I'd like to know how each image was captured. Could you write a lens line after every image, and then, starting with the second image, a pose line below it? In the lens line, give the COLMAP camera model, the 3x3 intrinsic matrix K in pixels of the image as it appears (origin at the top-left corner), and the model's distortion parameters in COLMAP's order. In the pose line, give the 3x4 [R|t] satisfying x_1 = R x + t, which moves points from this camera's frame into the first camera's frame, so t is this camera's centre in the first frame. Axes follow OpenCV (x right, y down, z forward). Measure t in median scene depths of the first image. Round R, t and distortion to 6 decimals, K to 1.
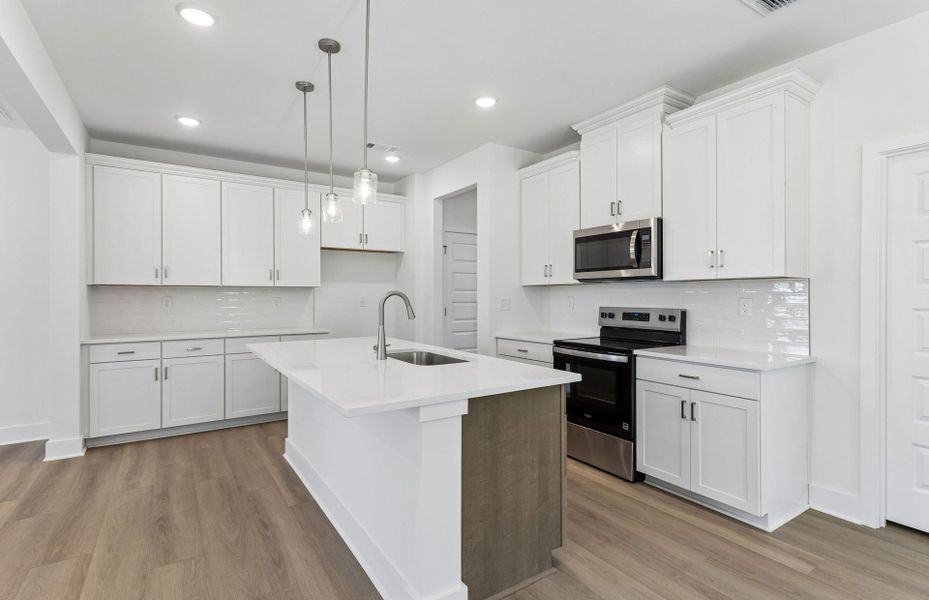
lens RADIAL K [[448.4, 0, 465.1], [0, 448.4, 296.2], [0, 0, 1]] dist [0.009583, 0.000219]
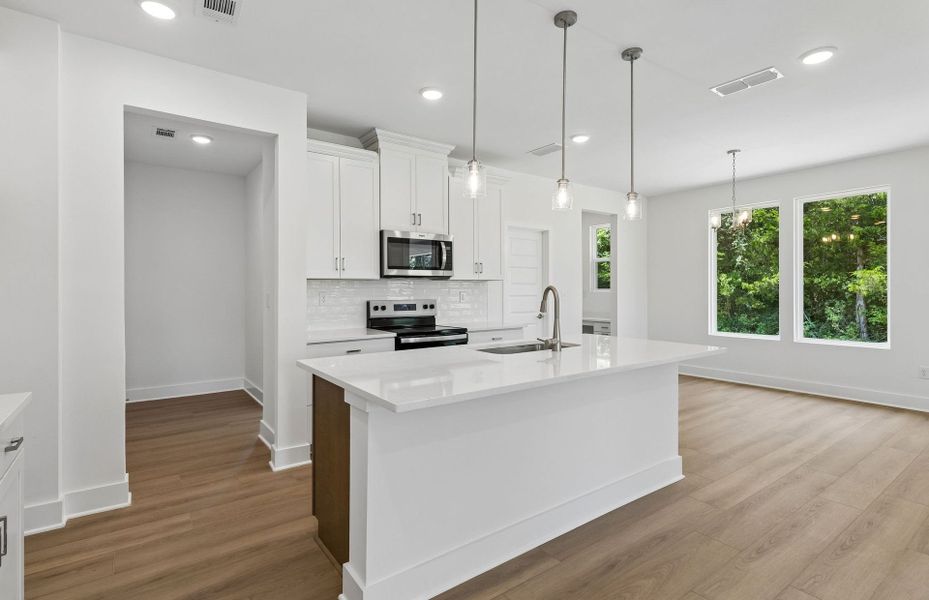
lens RADIAL K [[448.4, 0, 464.5], [0, 448.4, 289.4], [0, 0, 1]] dist [0.009583, 0.000219]
pose [[-0.052284, 0.000383, 0.998632, -0.894168], [0.002997, 0.999995, -0.000227, -0.003280], [-0.998628, 0.002981, -0.052285, 0.929651]]
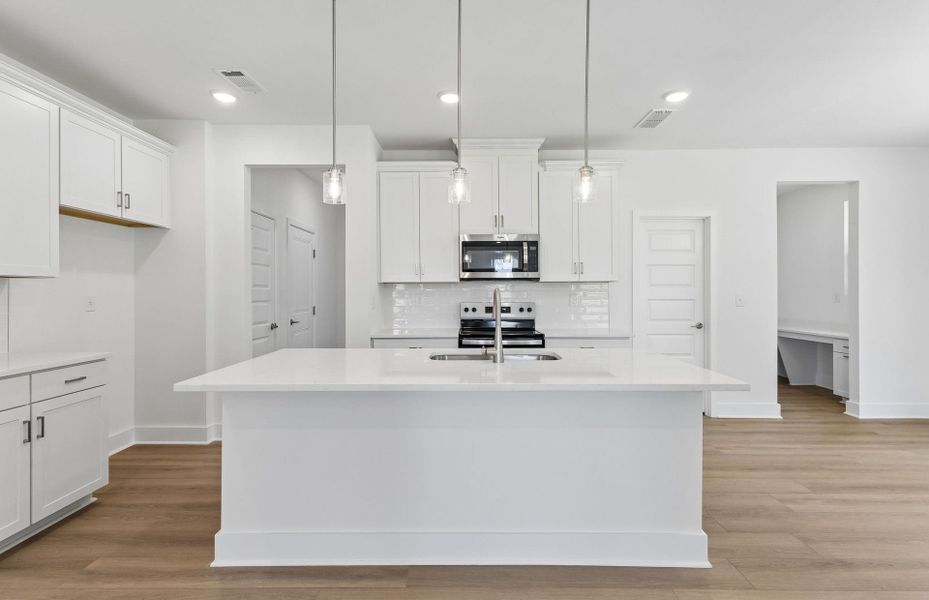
lens RADIAL K [[448.4, 0, 467.5], [0, 448.4, 291.3], [0, 0, 1]] dist [0.009583, 0.000219]
pose [[0.550888, 0.001003, 0.834579, -0.722710], [0.002447, 0.999993, -0.002817, -0.002042], [-0.834576, 0.003594, 0.550881, 0.400039]]
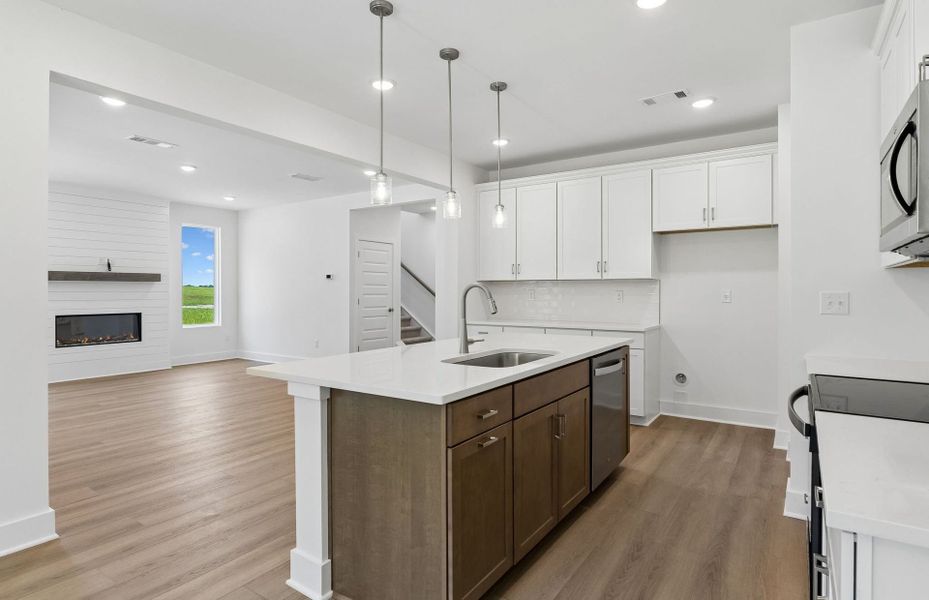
lens RADIAL K [[496.8, 0, 458.1], [0, 496.8, 290.3], [0, 0, 1]] dist [0.000060, -0.001876]
pose [[0.381192, 0.000684, -0.924496, 0.589777], [-0.001143, 0.999999, 0.000269, 0.002668], [0.924495, 0.000954, 0.381193, 0.422832]]
